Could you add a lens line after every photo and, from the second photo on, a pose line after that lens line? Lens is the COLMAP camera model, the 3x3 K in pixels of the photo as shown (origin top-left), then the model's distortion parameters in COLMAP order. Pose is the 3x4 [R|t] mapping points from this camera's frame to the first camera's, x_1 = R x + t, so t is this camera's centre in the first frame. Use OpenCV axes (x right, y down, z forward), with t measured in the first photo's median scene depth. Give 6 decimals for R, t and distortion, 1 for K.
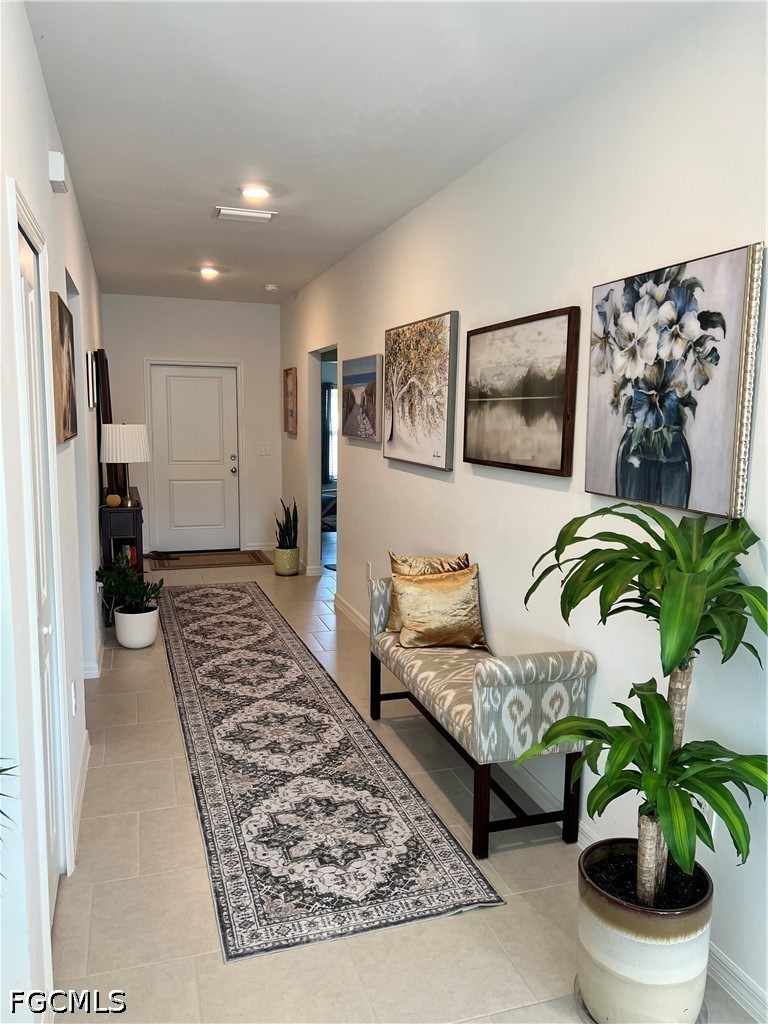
lens RADIAL K [[771.0, 0, 384.0], [0, 771.0, 512.0], [0, 0, 1]] dist [0.040718, -0.005646]
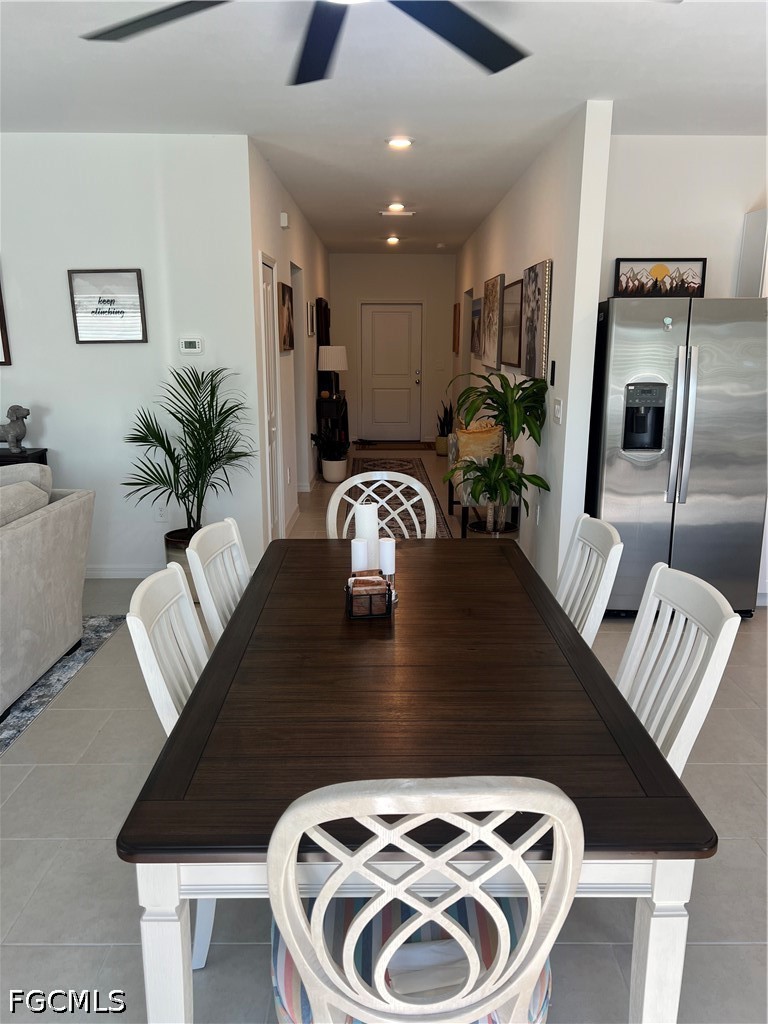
lens RADIAL K [[771.0, 0, 384.0], [0, 771.0, 512.0], [0, 0, 1]] dist [0.040718, -0.005646]
pose [[0.951428, 0.060295, -0.301909, 0.550925], [-0.032724, 0.994885, 0.095563, 0.148258], [0.306126, -0.081042, 0.948535, -1.033984]]
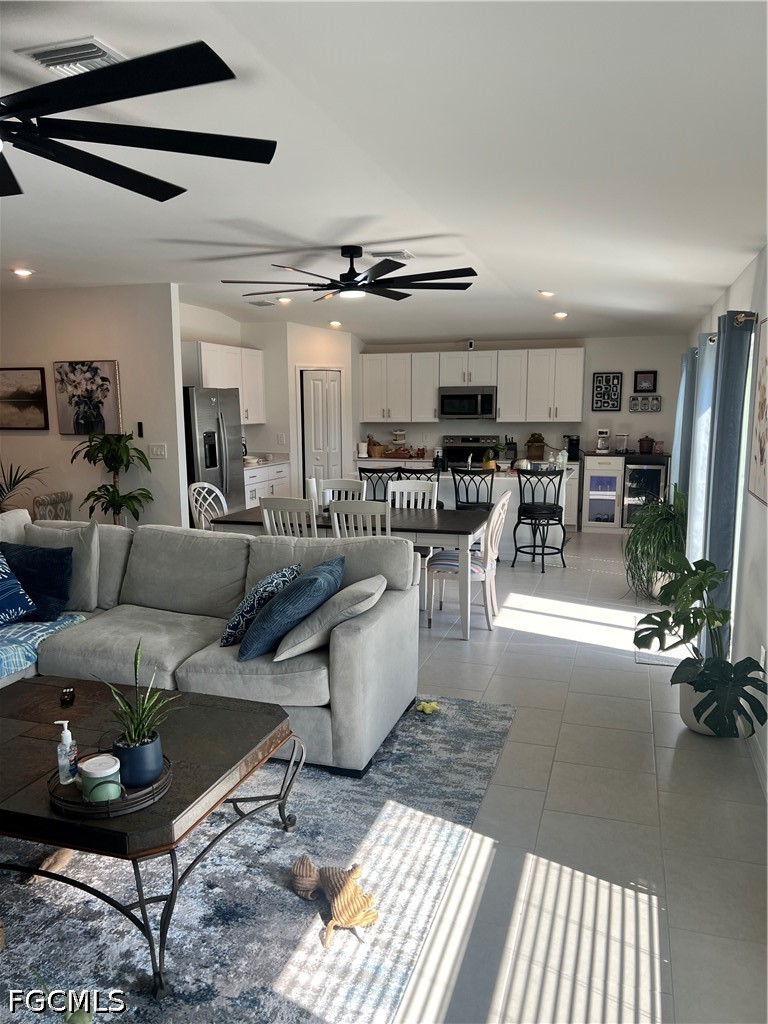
lens RADIAL K [[771.0, 0, 384.0], [0, 771.0, 512.0], [0, 0, 1]] dist [0.040718, -0.005646]
pose [[0.592064, -0.134635, 0.794565, -1.323134], [0.121751, 0.989573, 0.076957, 0.180096], [-0.796641, 0.051175, 0.602282, -1.627265]]
